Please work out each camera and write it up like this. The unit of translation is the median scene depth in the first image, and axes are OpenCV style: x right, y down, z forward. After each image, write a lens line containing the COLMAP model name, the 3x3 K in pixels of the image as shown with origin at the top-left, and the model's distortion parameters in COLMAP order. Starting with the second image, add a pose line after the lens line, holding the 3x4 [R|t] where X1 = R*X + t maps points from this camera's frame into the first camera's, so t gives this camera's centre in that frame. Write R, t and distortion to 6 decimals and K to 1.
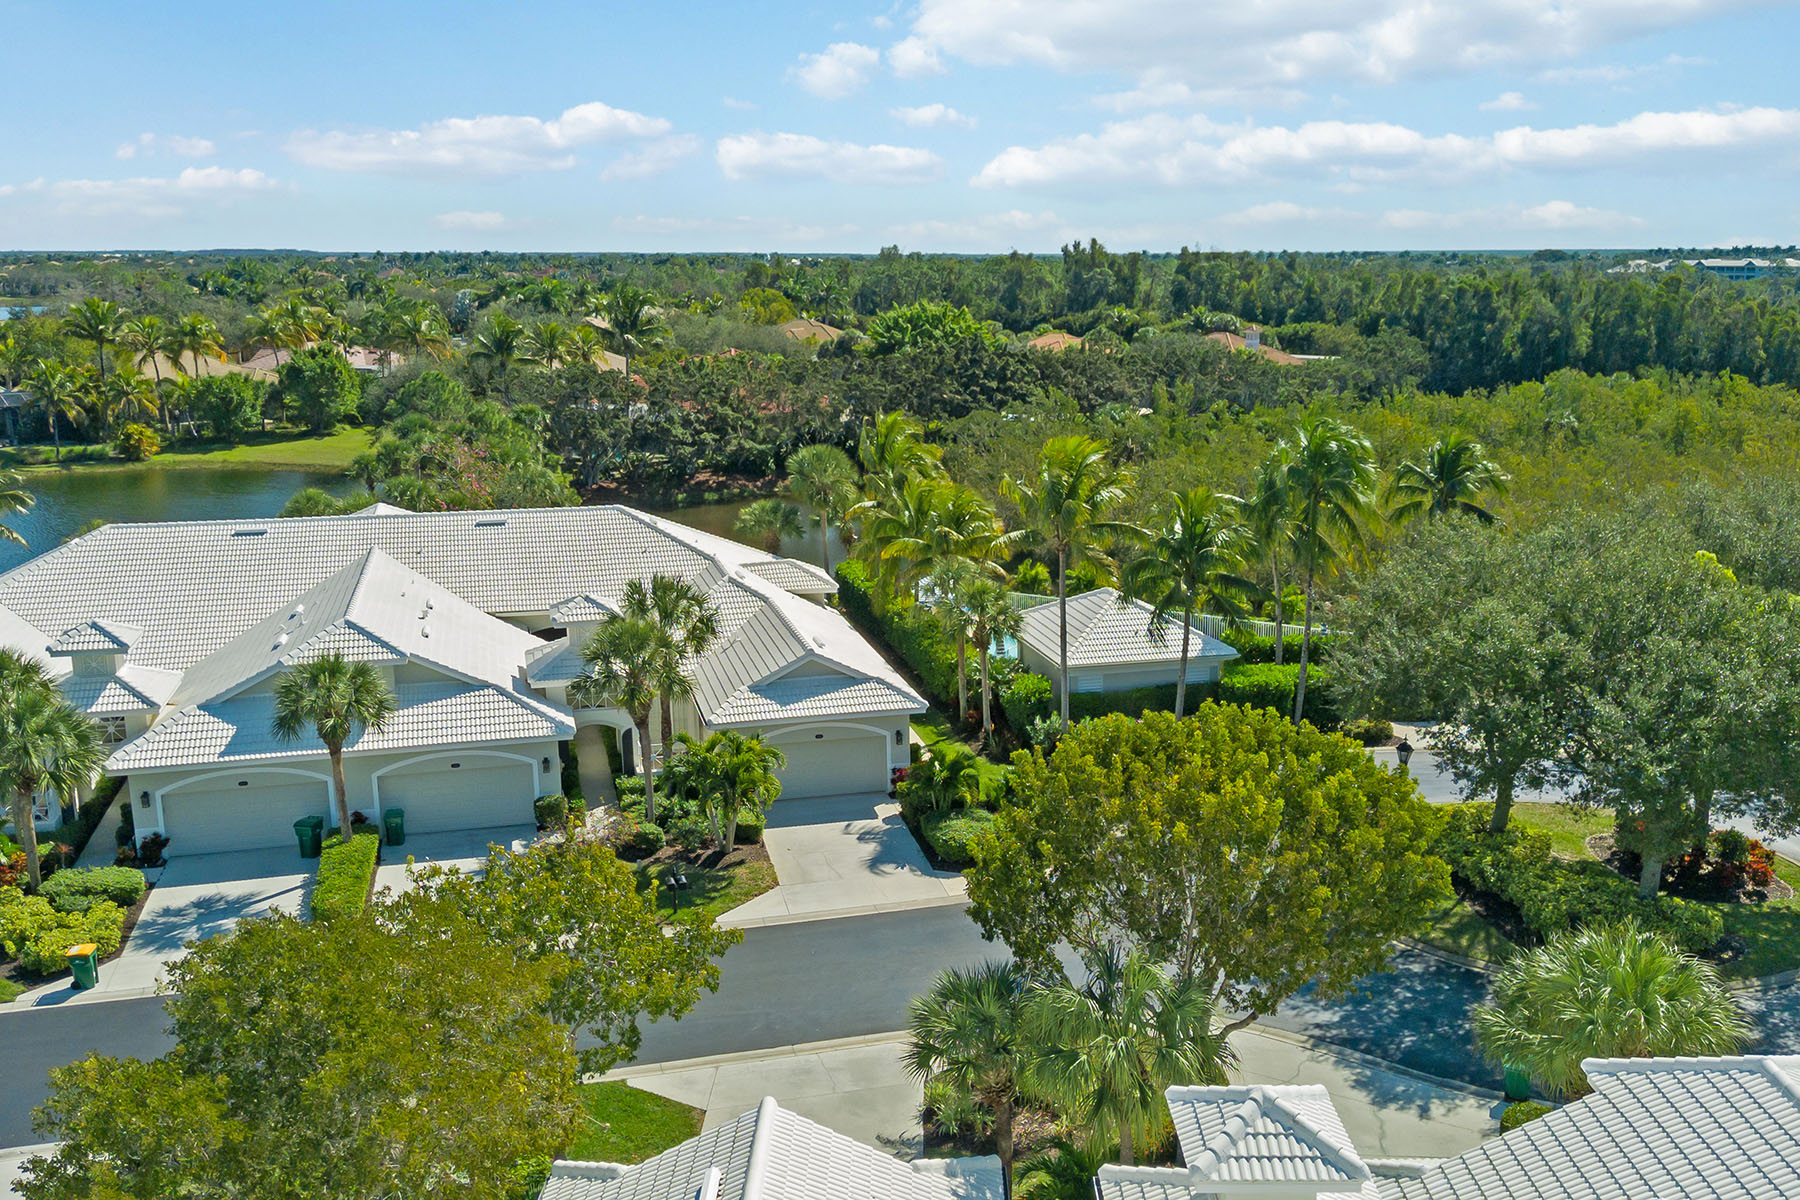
lens RADIAL K [[1715.2, 0, 946.3], [0, 1715.2, 604.9], [0, 0, 1]] dist [0.116888, -0.178334]
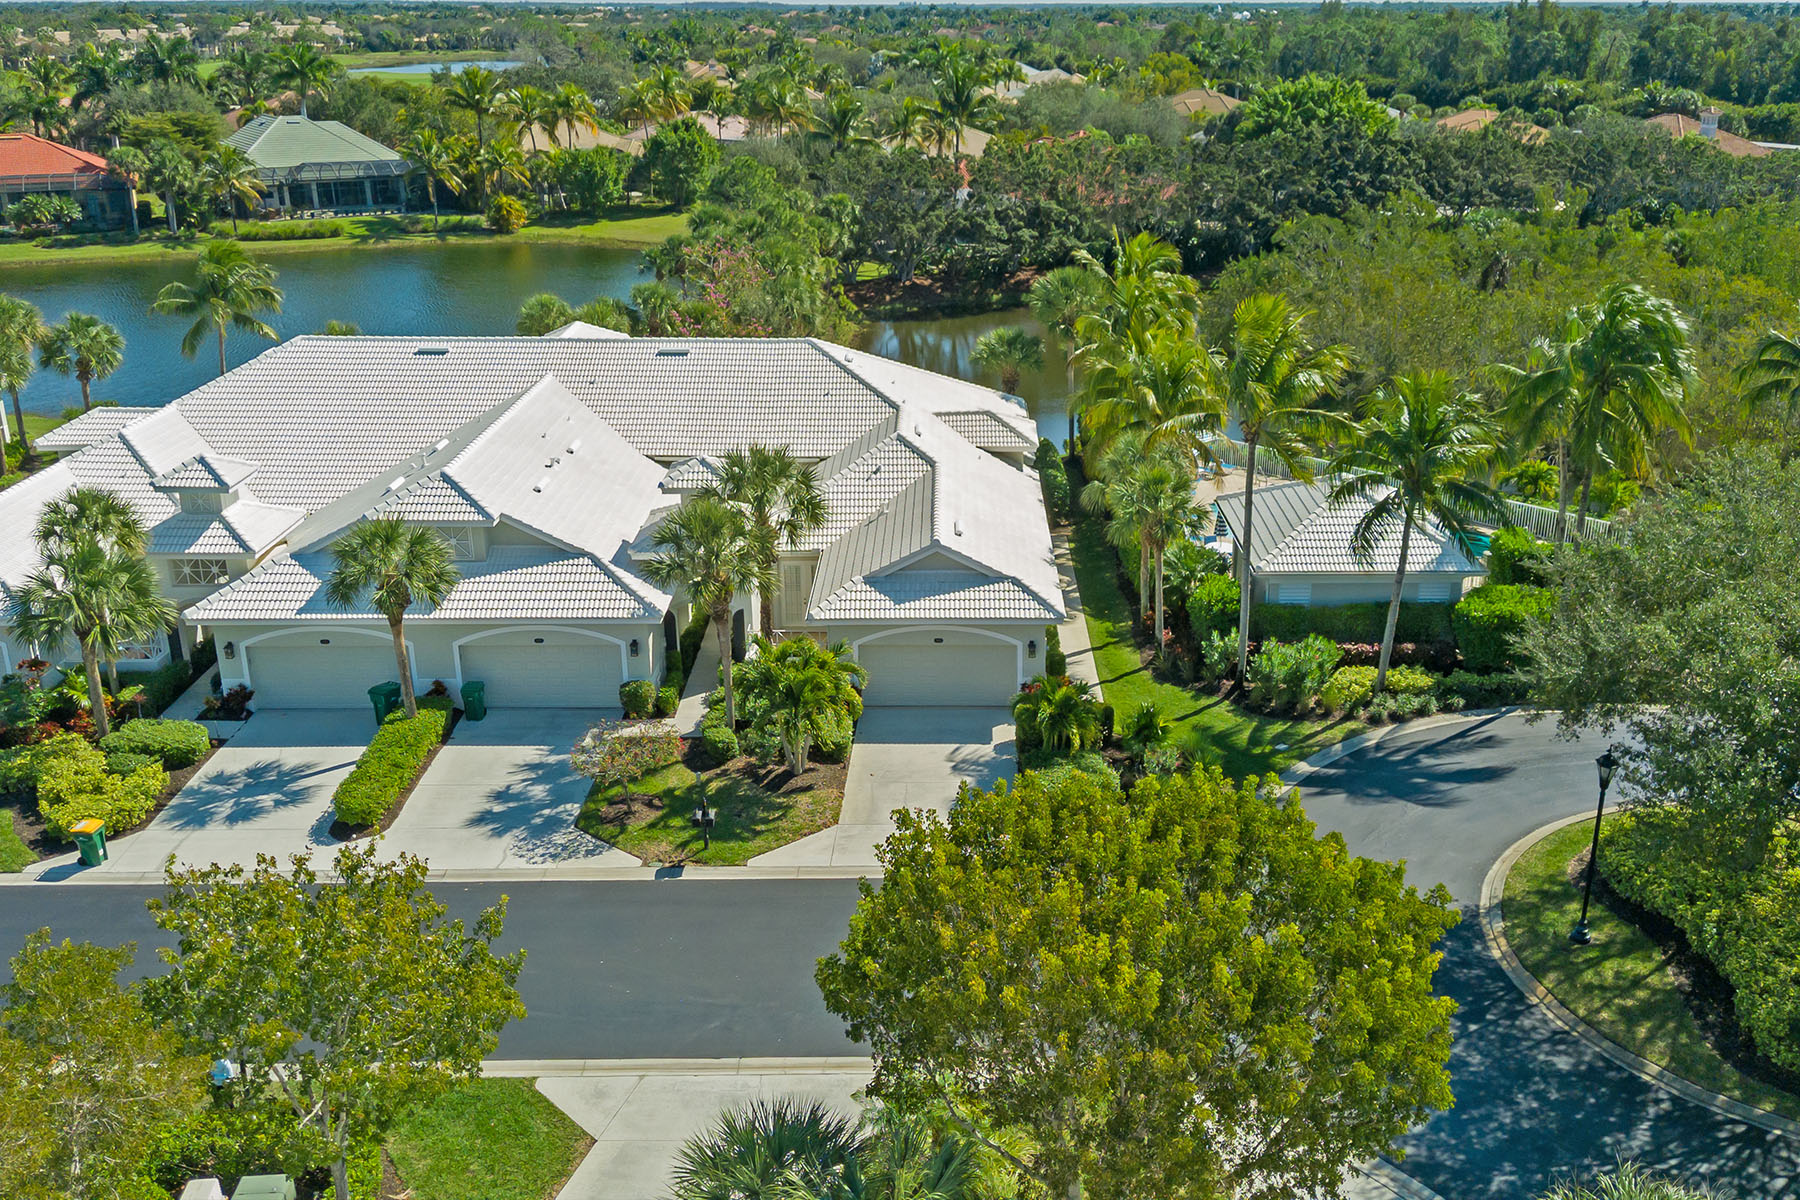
lens RADIAL K [[1707.1, 0, 924.6], [0, 1707.1, 598.8], [0, 0, 1]] dist [0.112803, -0.202568]
pose [[0.963855, 0.089237, -0.251039, 0.107569], [-0.055521, 0.988829, 0.138328, -0.050812], [0.260579, -0.119390, 0.958042, 0.137377]]
